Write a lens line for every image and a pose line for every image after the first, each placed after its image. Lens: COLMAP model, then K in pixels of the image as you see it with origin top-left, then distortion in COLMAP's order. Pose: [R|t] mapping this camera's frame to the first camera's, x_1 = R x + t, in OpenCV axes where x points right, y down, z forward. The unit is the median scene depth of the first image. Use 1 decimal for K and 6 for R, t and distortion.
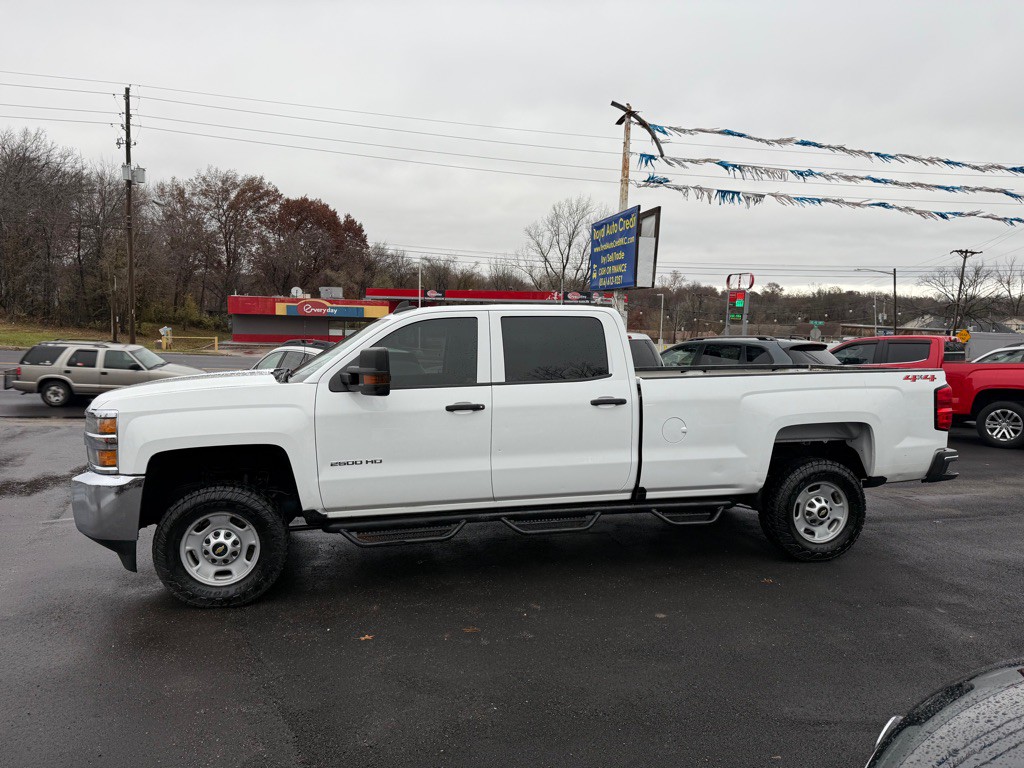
lens RADIAL K [[735.7, 0, 508.4], [0, 735.7, 423.0], [0, 0, 1]] dist [0.055716, -0.065516]
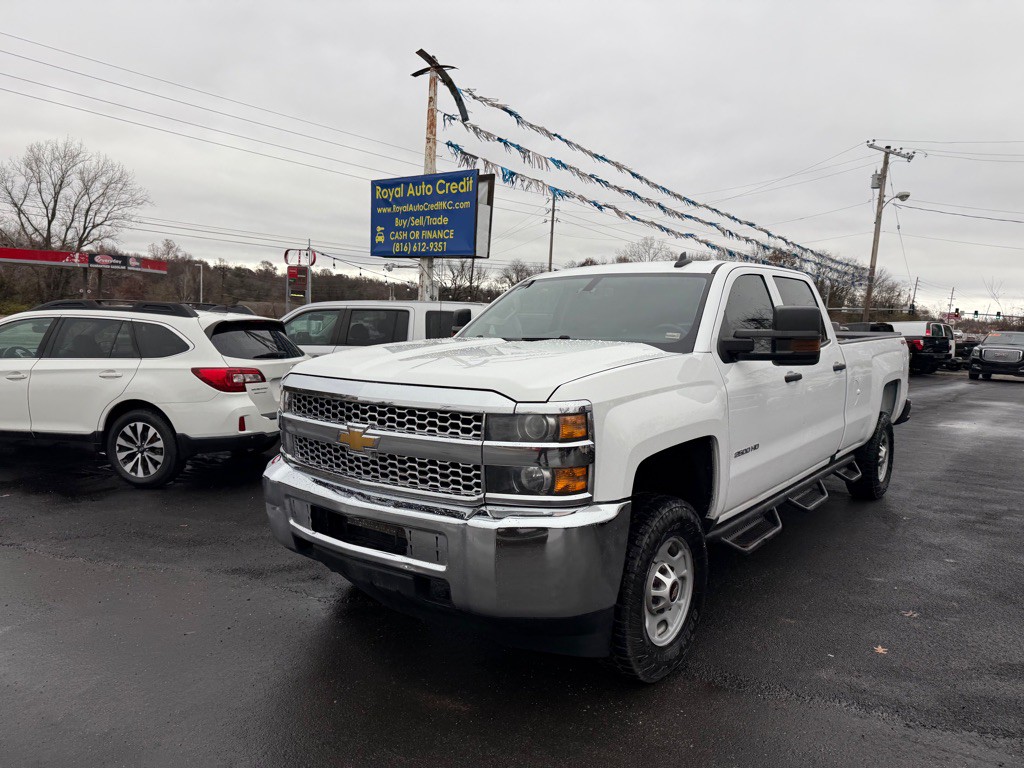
lens RADIAL K [[735.7, 0, 520.5], [0, 735.7, 409.9], [0, 0, 1]] dist [0.055716, -0.065516]
pose [[0.762174, -0.063053, 0.644294, -0.379556], [0.056624, 0.997924, 0.030677, -0.011920], [-0.644891, 0.013101, 0.764162, 0.227013]]
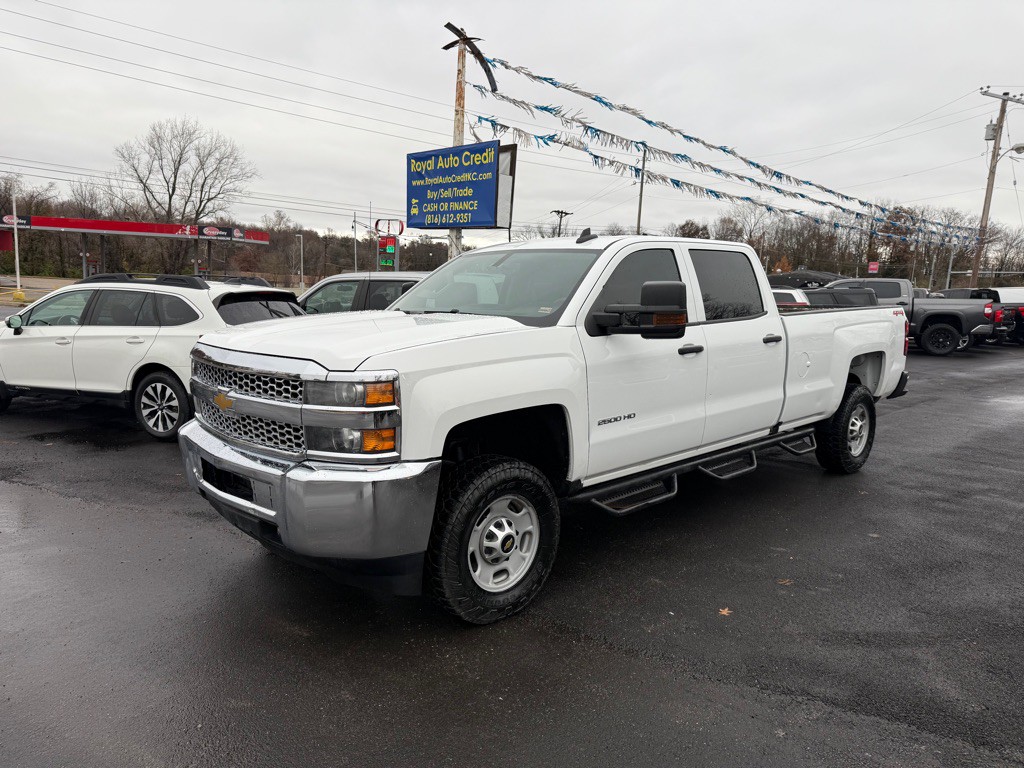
lens RADIAL K [[735.7, 0, 508.1], [0, 735.7, 414.8], [0, 0, 1]] dist [0.055716, -0.065516]
pose [[0.852960, -0.078077, 0.516105, -0.313531], [0.046172, 0.996160, 0.074392, -0.008261], [-0.519931, -0.039624, 0.853289, 0.143445]]
